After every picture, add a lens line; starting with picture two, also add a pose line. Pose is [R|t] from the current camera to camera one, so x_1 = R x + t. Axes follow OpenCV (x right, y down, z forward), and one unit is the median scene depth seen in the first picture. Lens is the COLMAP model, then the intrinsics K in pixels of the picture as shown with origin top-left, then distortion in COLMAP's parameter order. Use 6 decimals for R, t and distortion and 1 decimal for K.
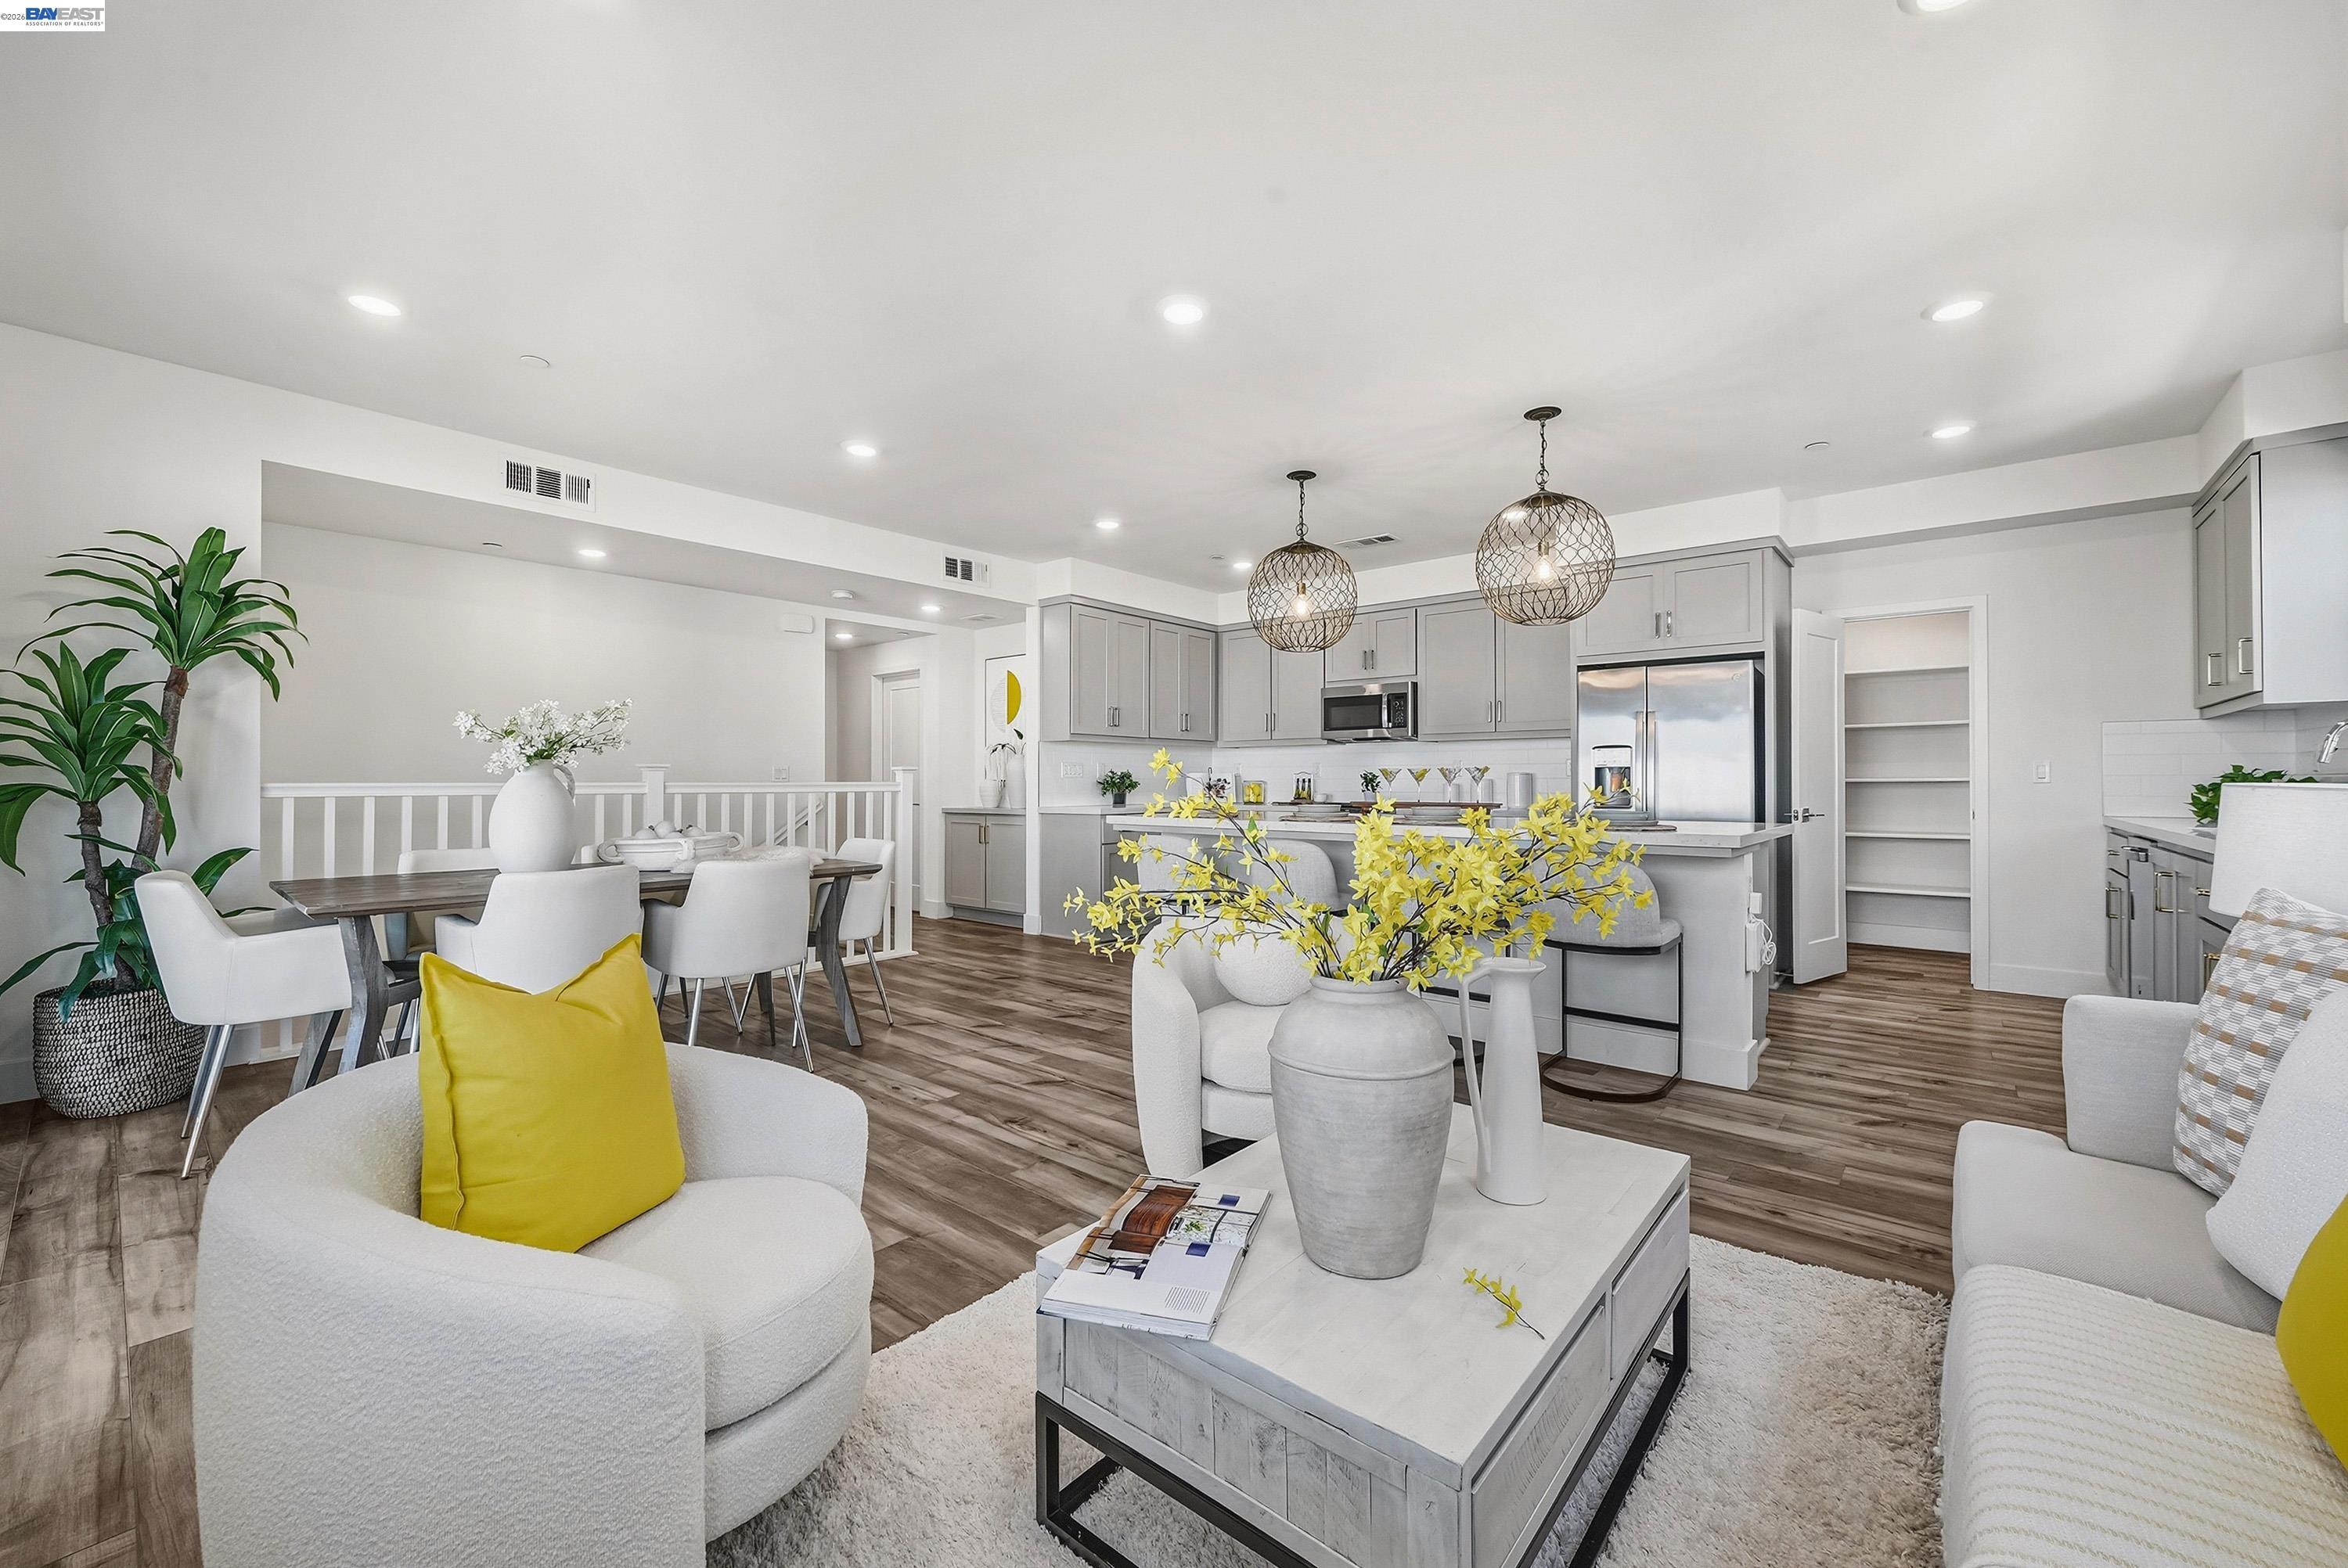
lens RADIAL K [[945.7, 0, 1182.9], [0, 945.7, 771.1], [0, 0, 1]] dist [-0.013073, 0.003888]
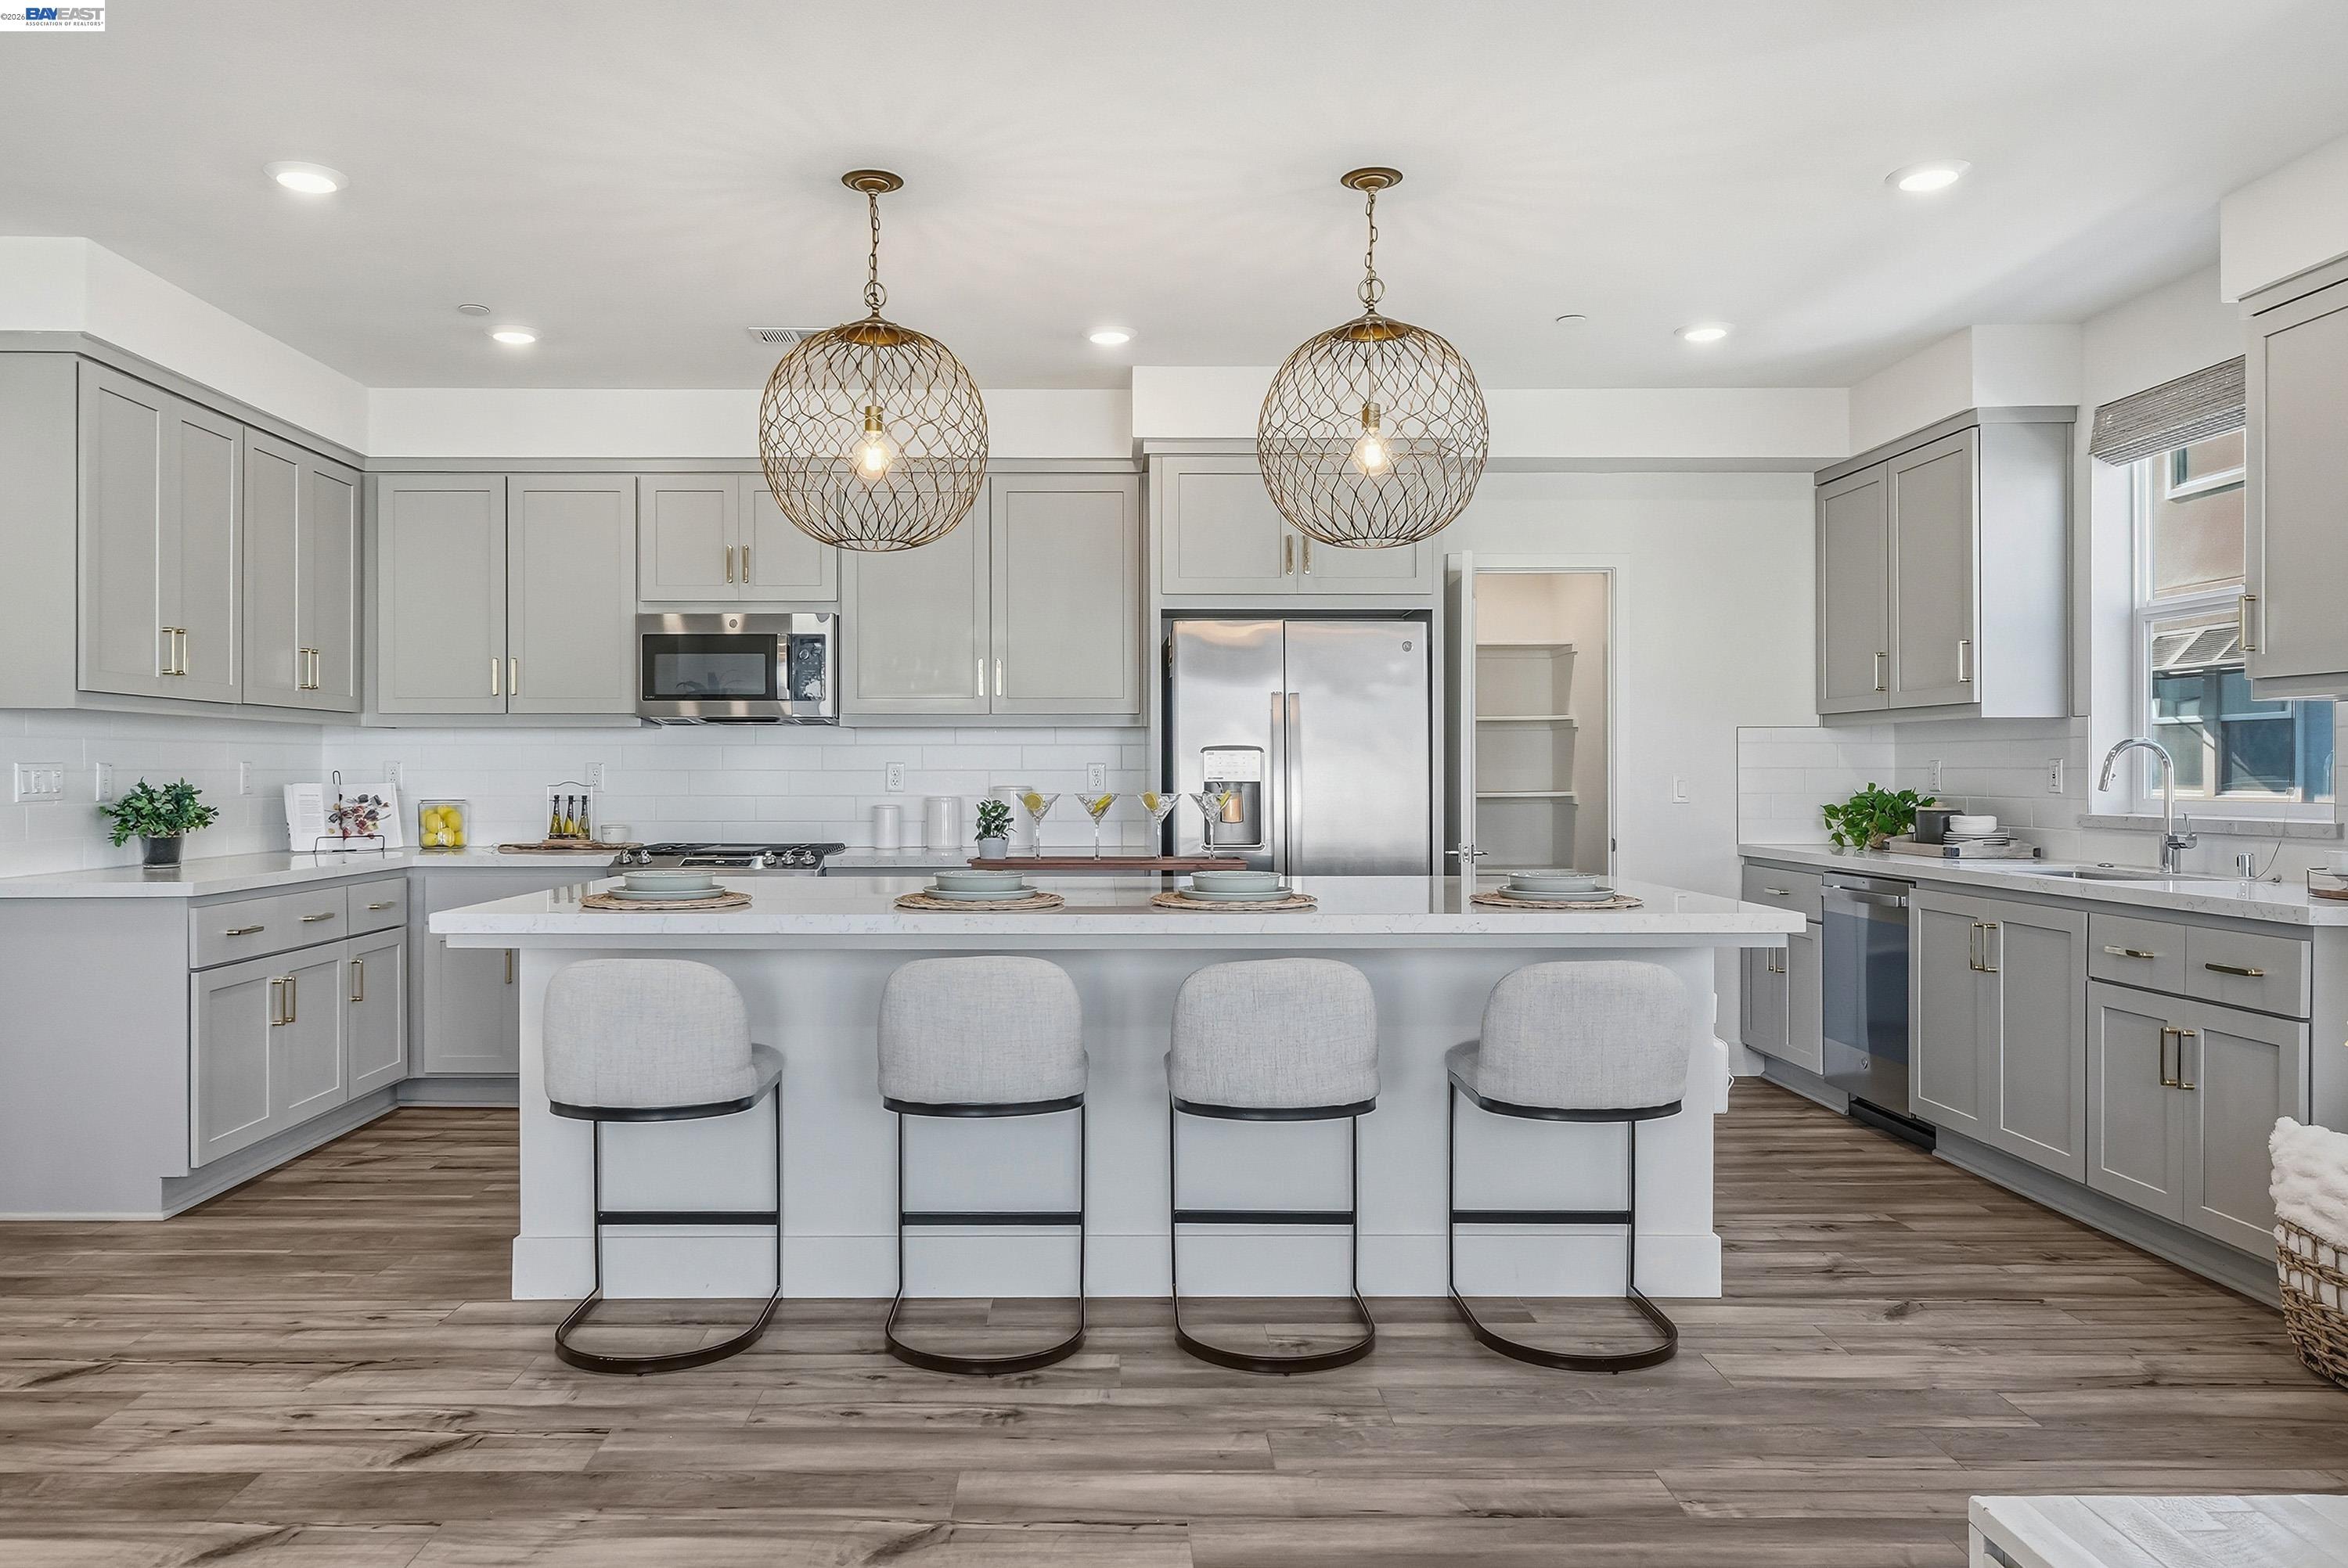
lens RADIAL K [[1601.6, 0, 1127.6], [0, 1601.6, 762.8], [0, 0, 1]] dist [-0.010752, 0.012276]
pose [[0.756691, 0.003605, 0.653763, -0.372055], [-0.008392, 0.999956, 0.004199, -0.027794], [-0.653719, -0.008664, 0.756688, 0.365426]]
